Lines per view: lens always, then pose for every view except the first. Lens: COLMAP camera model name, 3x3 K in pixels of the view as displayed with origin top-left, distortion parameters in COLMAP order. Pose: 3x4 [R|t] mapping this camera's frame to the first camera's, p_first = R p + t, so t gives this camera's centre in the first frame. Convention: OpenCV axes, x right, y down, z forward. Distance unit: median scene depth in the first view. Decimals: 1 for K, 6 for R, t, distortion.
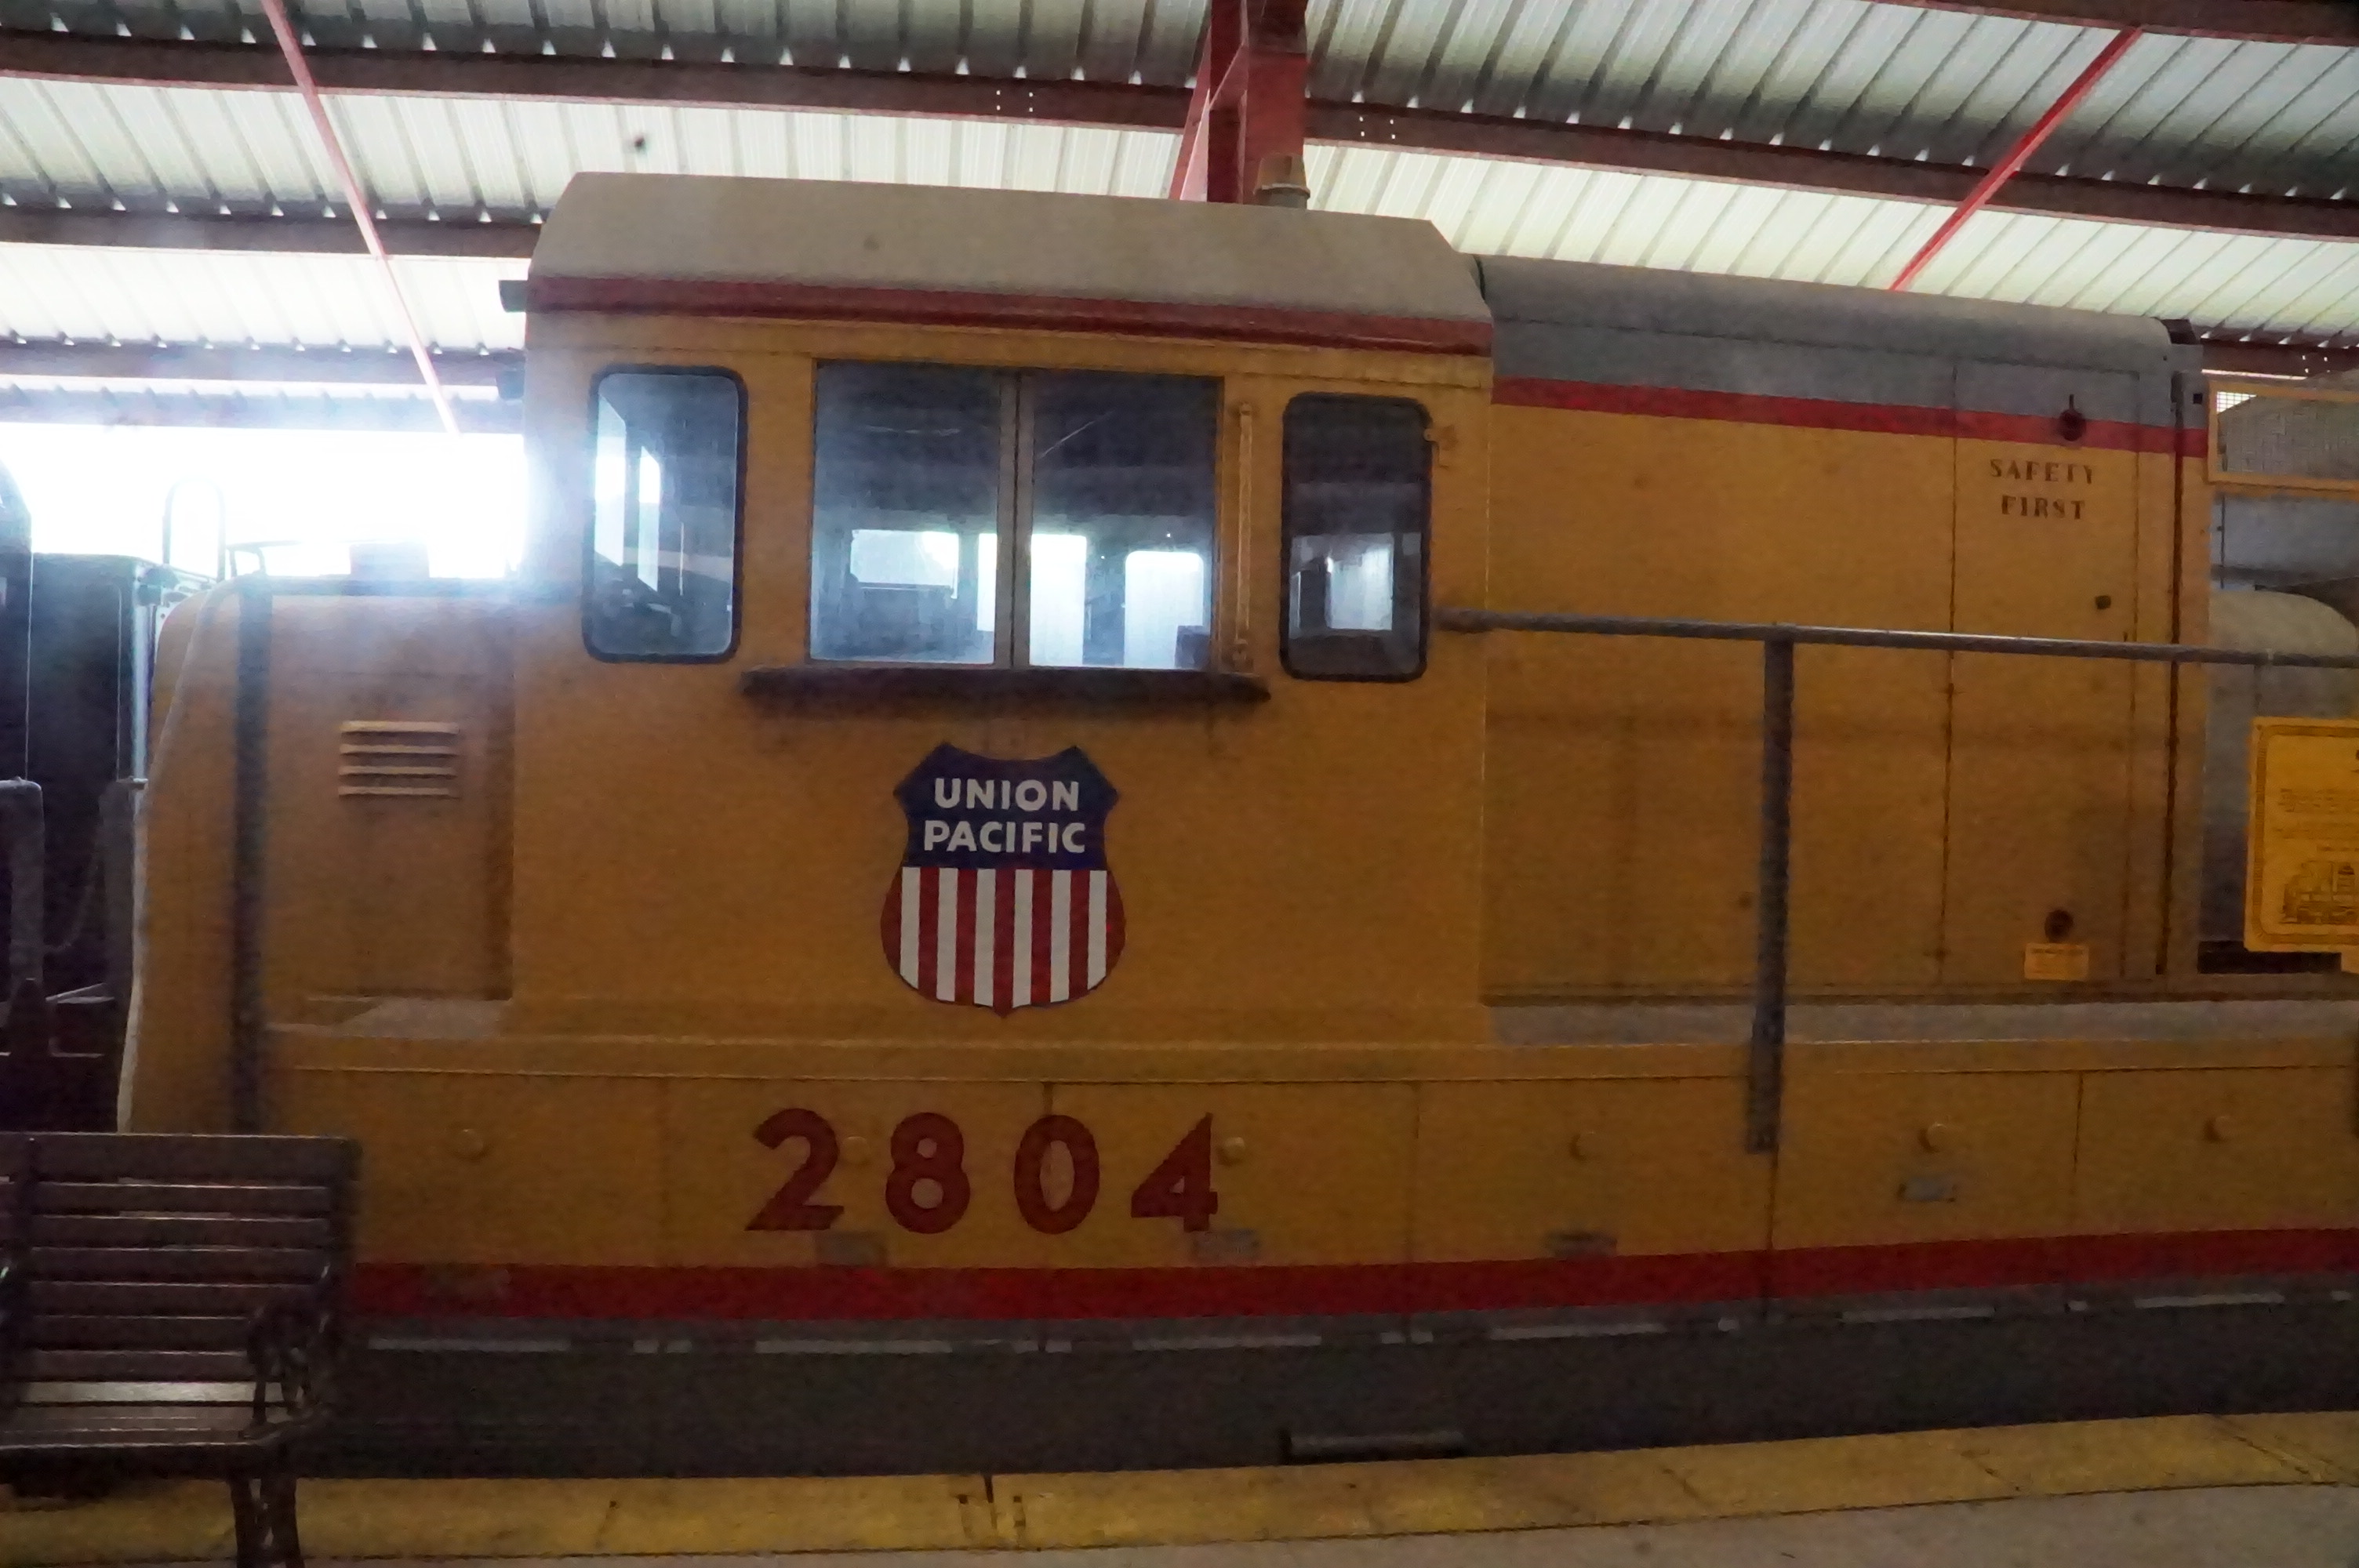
lens RADIAL K [[1825.0, 0, 1144.1], [0, 1825.0, 800.9], [0, 0, 1]] dist [-0.186551, 0.135656]
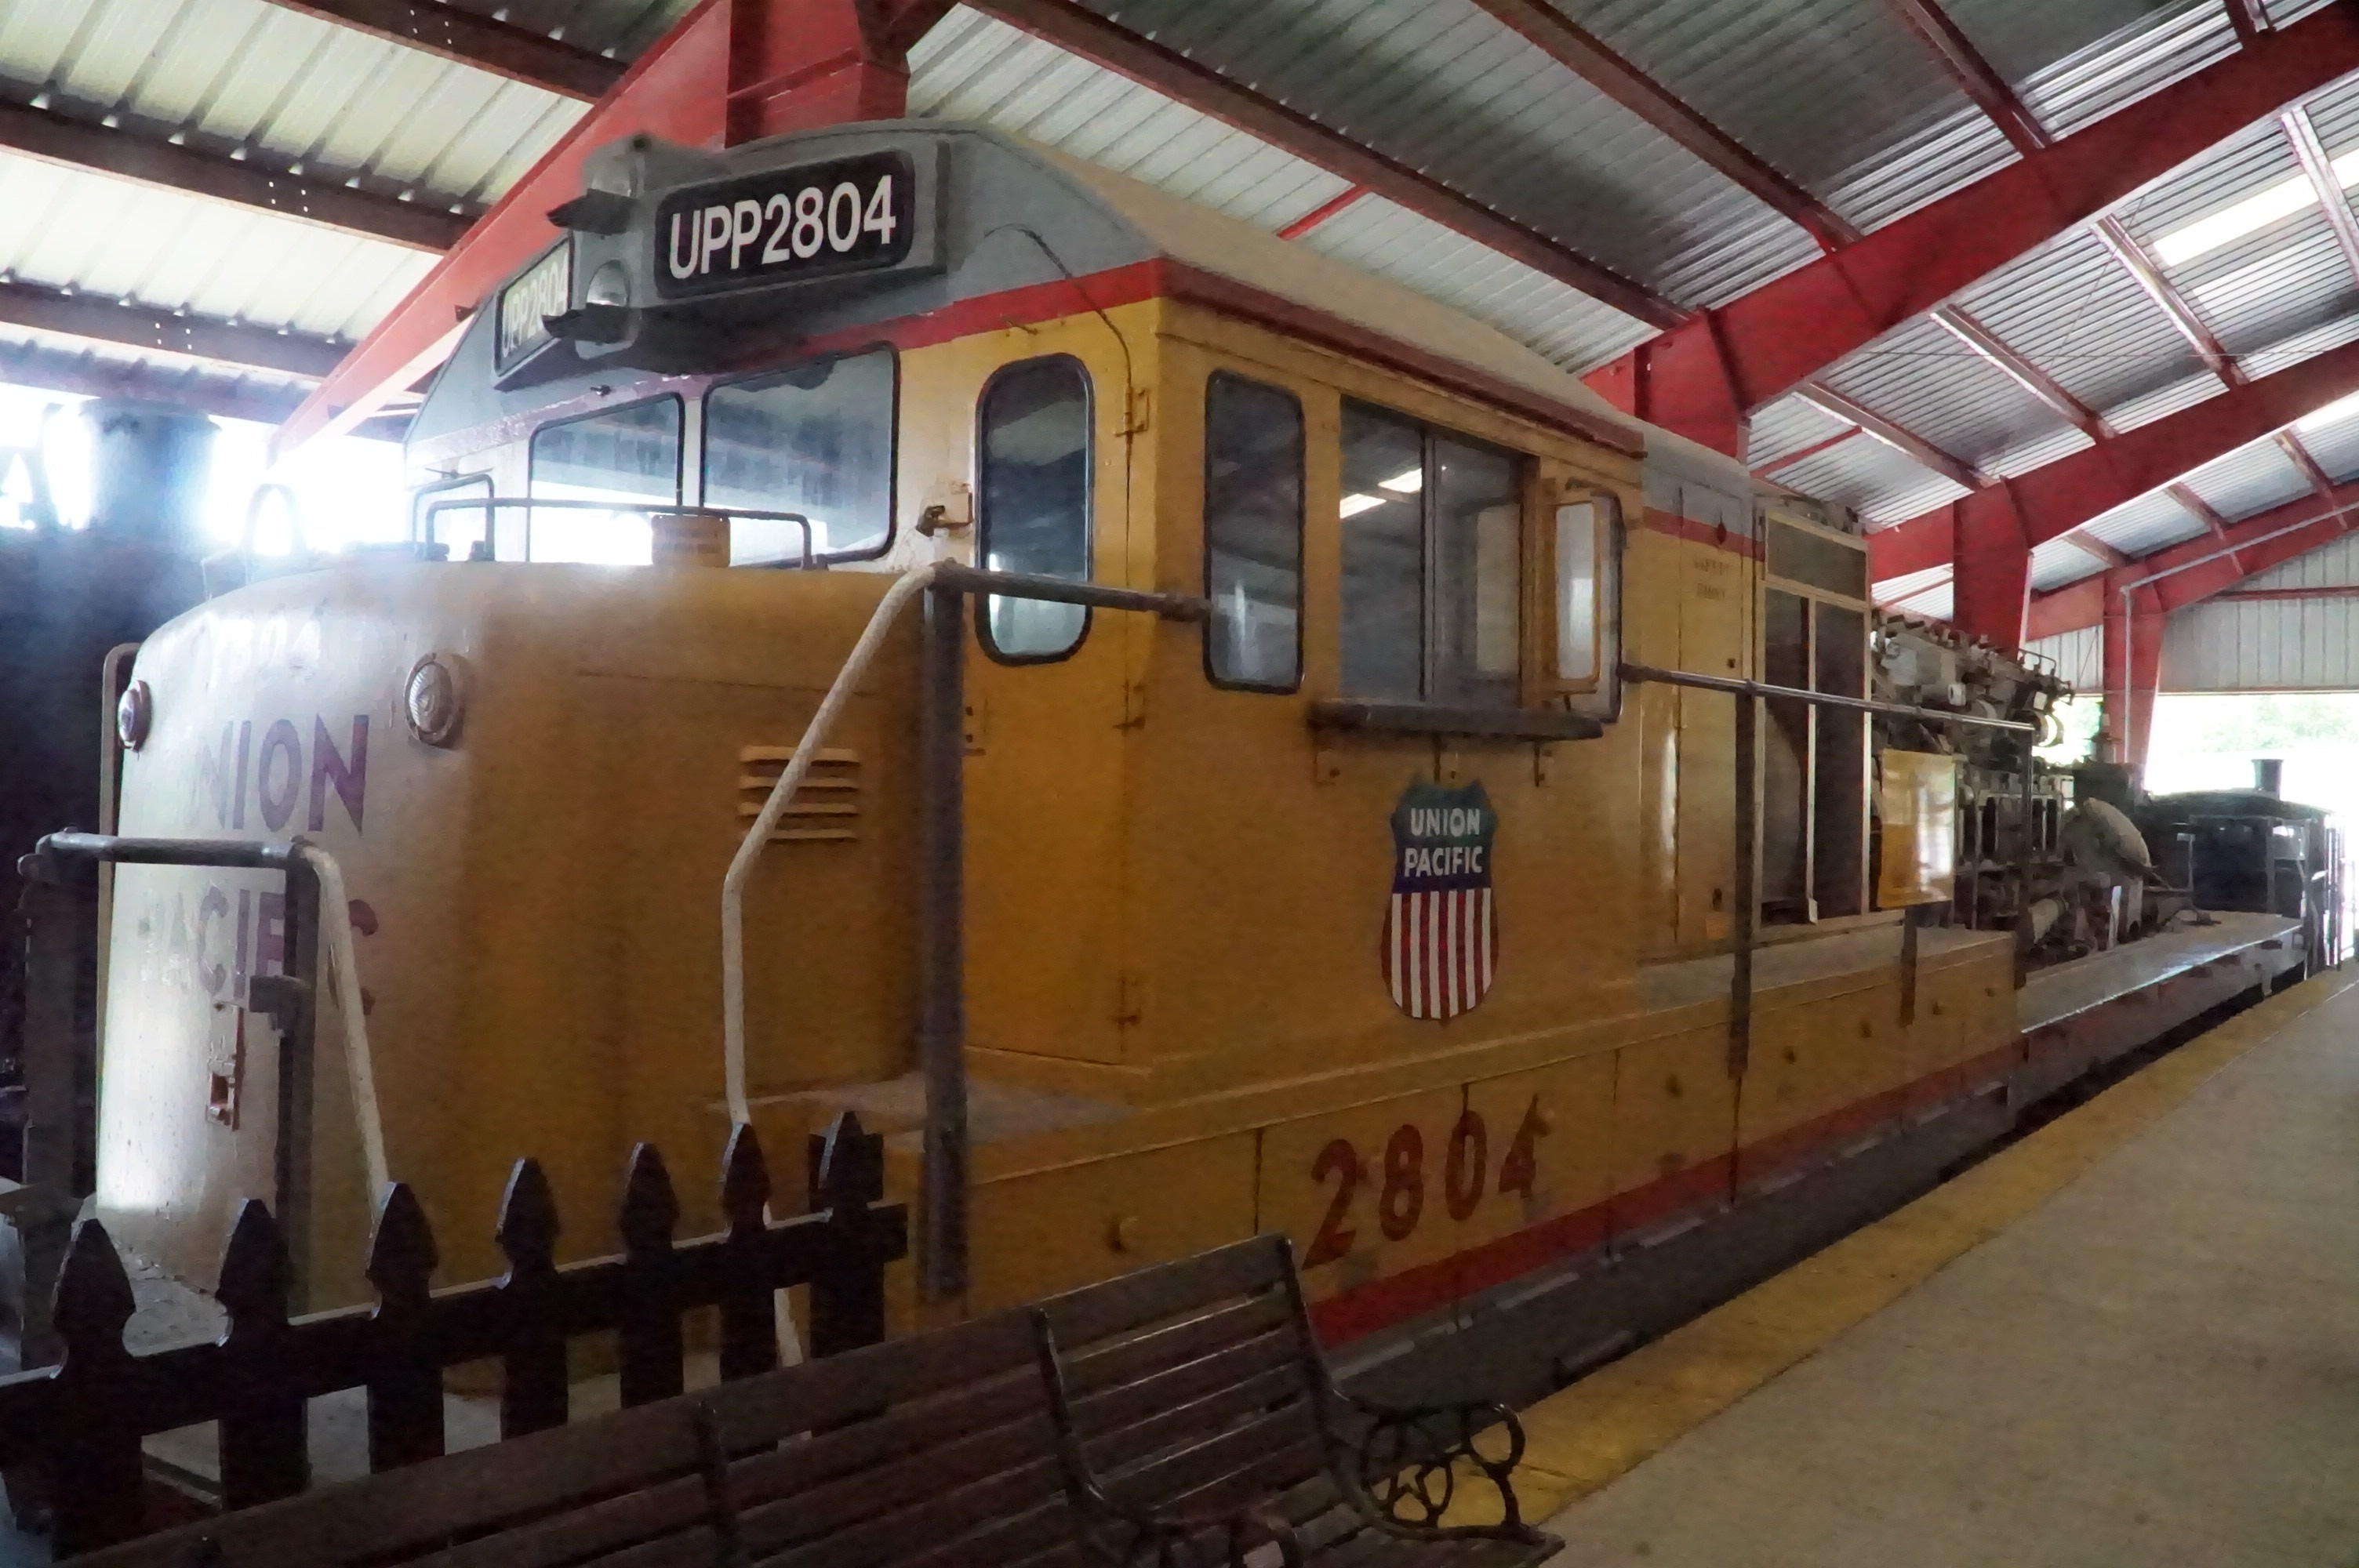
lens RADIAL K [[1825.0, 0, 1144.1], [0, 1825.0, 800.9], [0, 0, 1]] dist [-0.186551, 0.135656]
pose [[0.744597, -0.014358, 0.667359, -0.928203], [0.014623, 0.999880, 0.005196, -0.024362], [-0.667354, 0.005890, 0.744718, 0.314542]]
